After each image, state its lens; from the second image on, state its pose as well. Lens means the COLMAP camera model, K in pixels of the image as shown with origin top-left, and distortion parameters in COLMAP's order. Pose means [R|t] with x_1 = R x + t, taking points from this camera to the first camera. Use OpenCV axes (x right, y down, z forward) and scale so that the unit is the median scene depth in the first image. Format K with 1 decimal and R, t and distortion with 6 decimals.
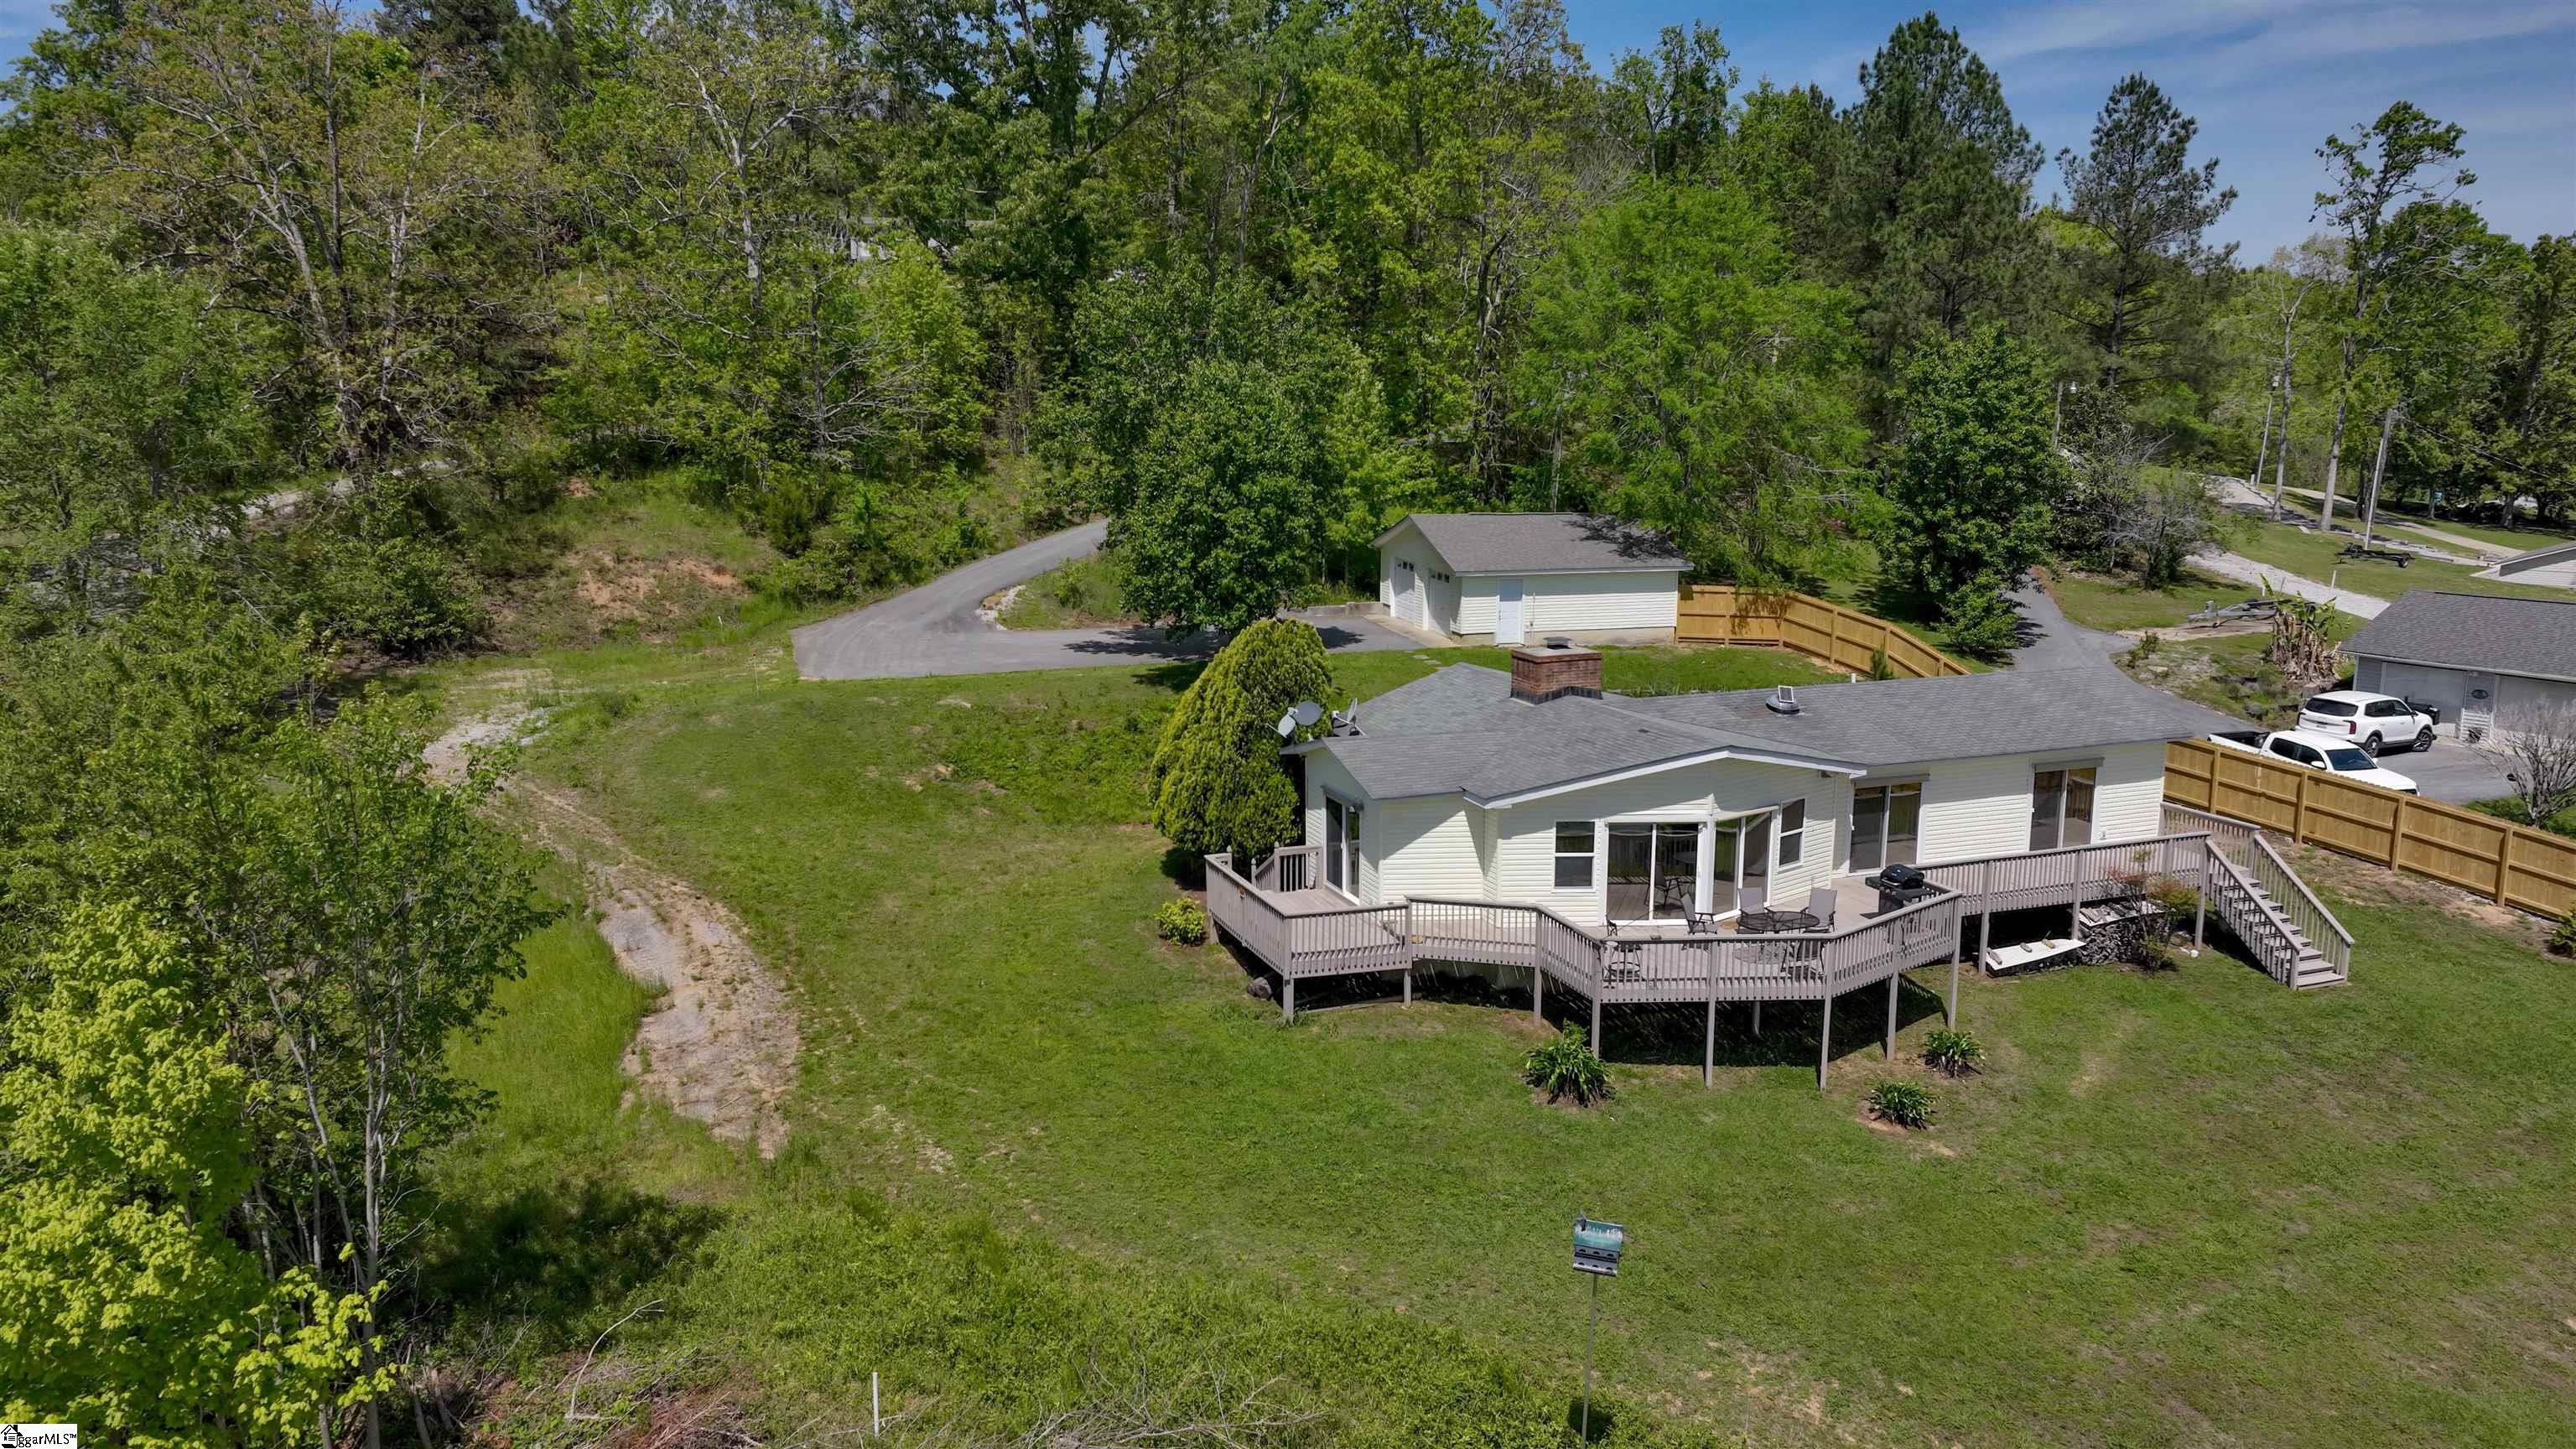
lens RADIAL K [[1811.8, 0, 1279.0], [0, 1811.8, 716.5], [0, 0, 1]] dist [0.000479, 0.011081]
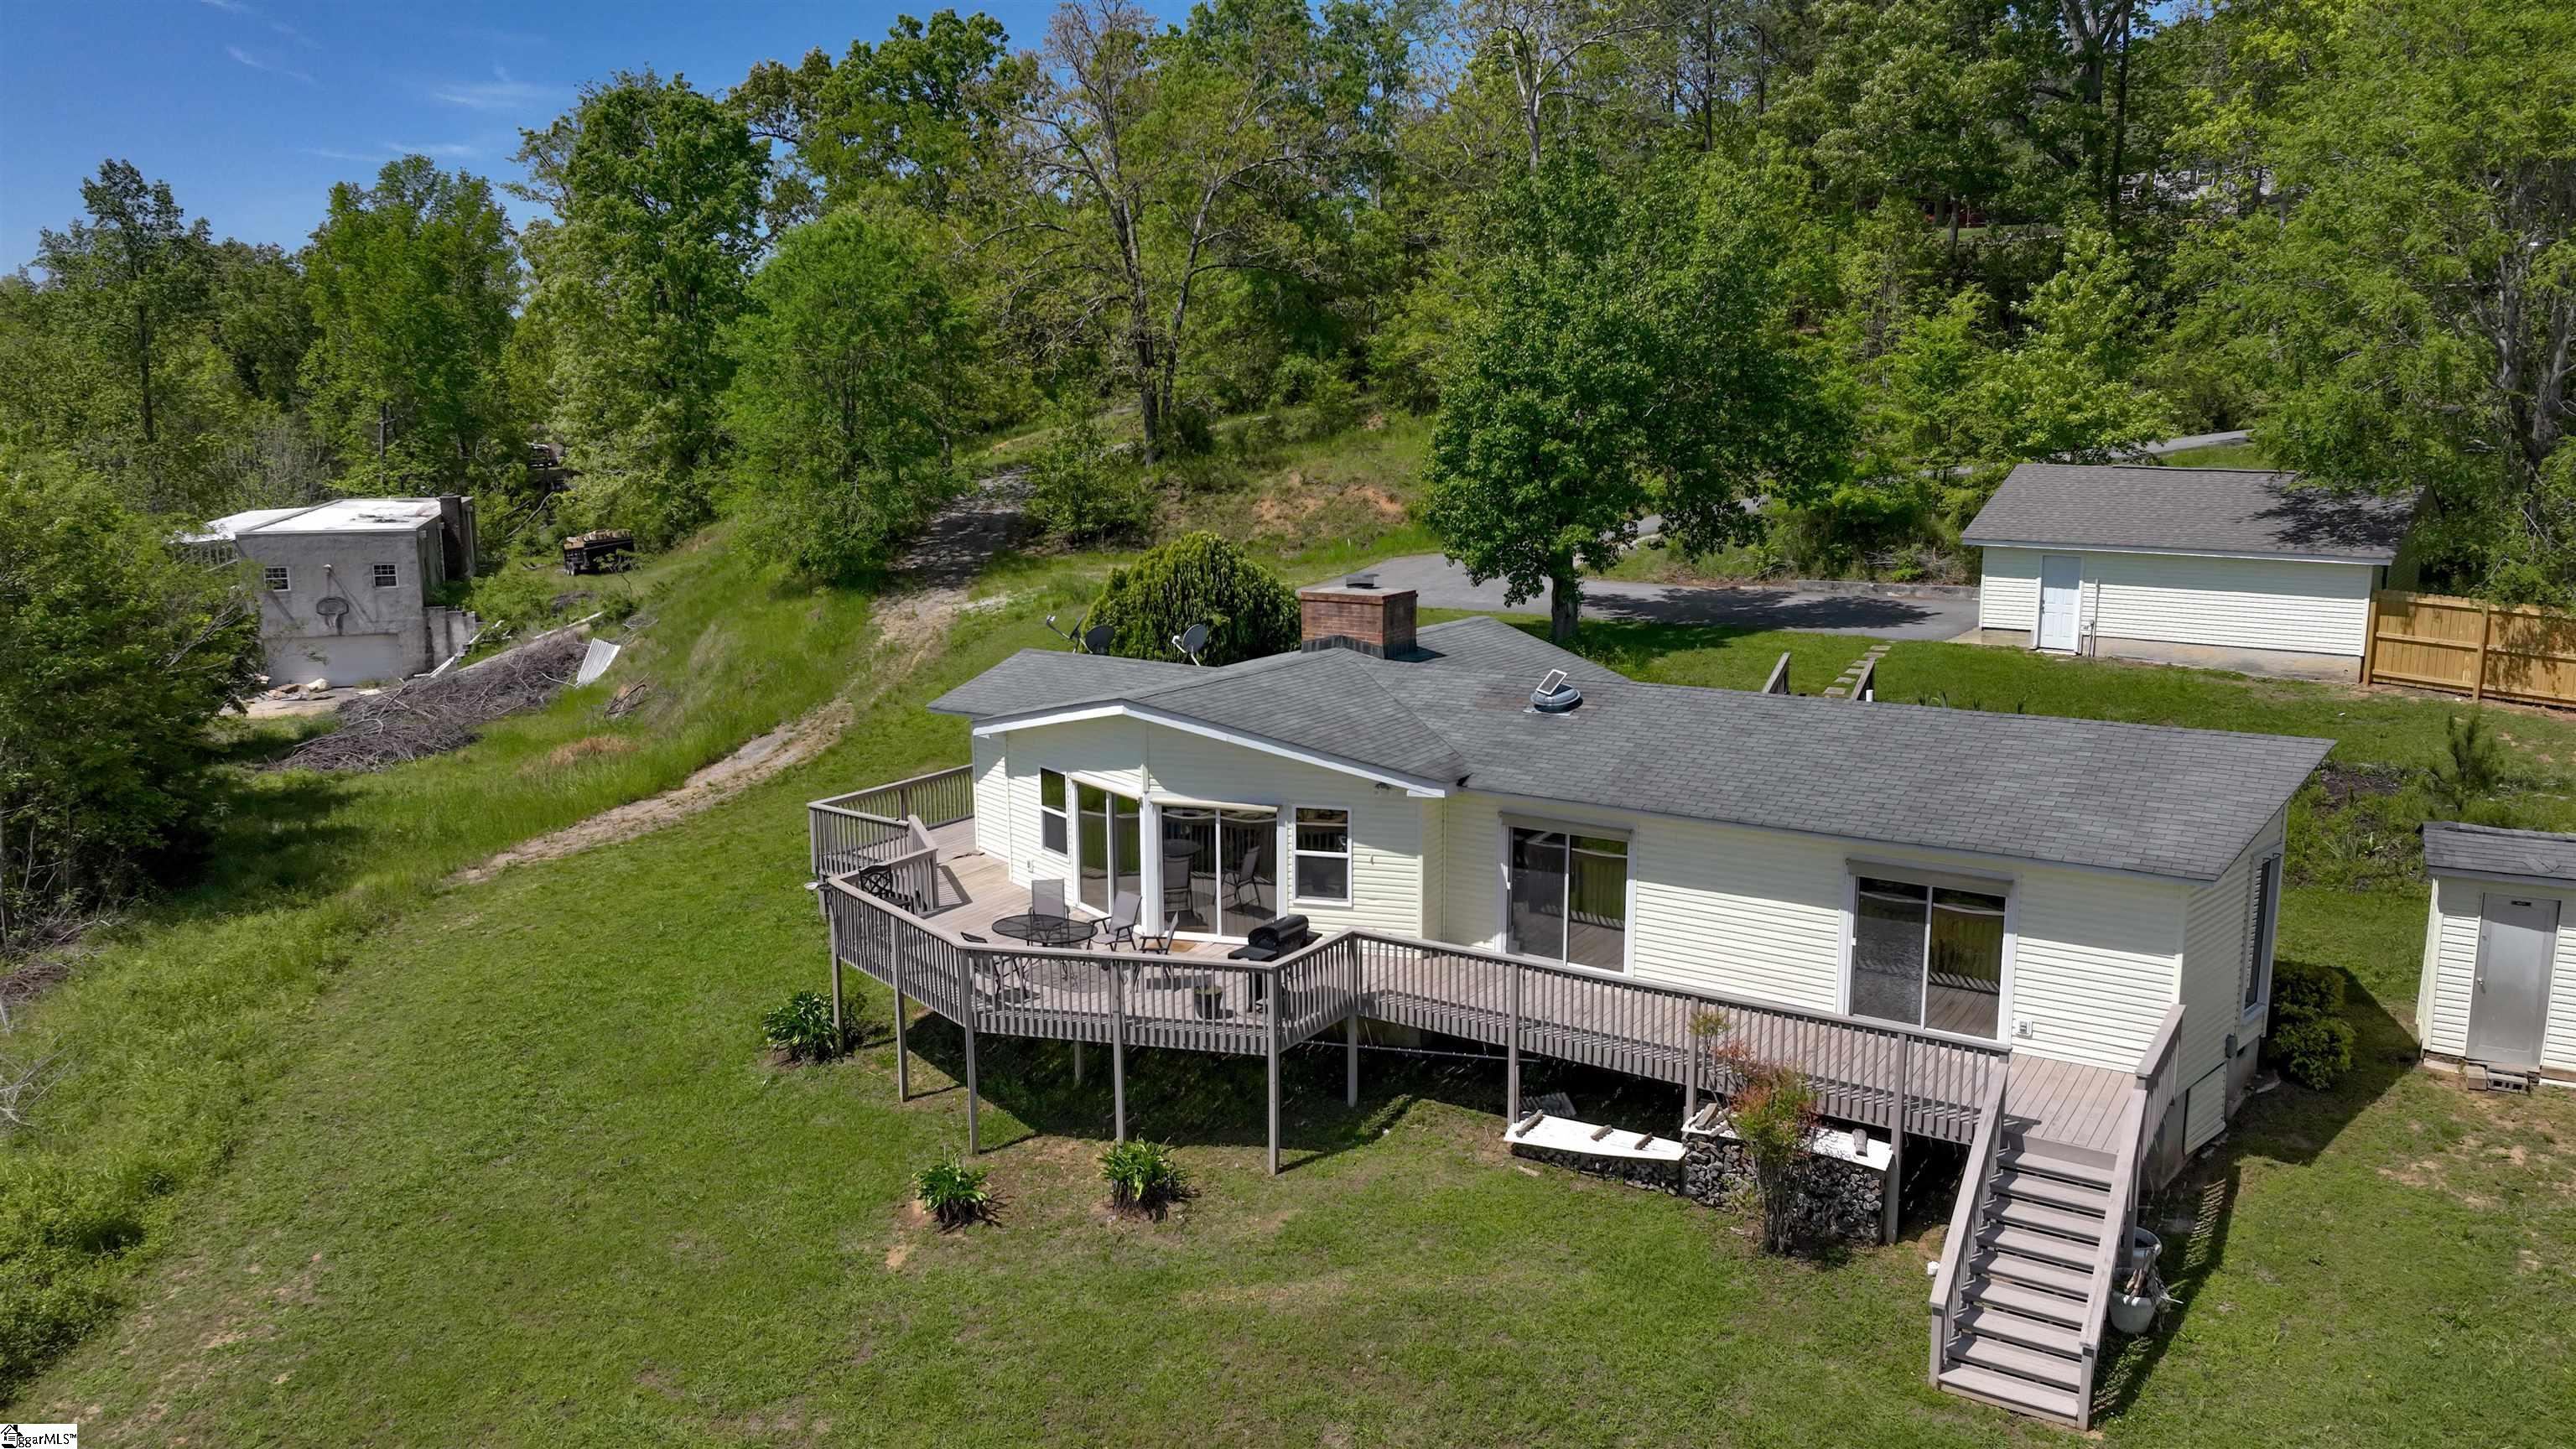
lens RADIAL K [[1811.8, 0, 1279.0], [0, 1811.8, 716.5], [0, 0, 1]] dist [0.000479, 0.011081]
pose [[0.586737, 0.143254, -0.797006, 0.725022], [-0.140192, 0.987336, 0.074258, -0.034394], [0.797550, 0.068164, 0.599390, 0.487254]]
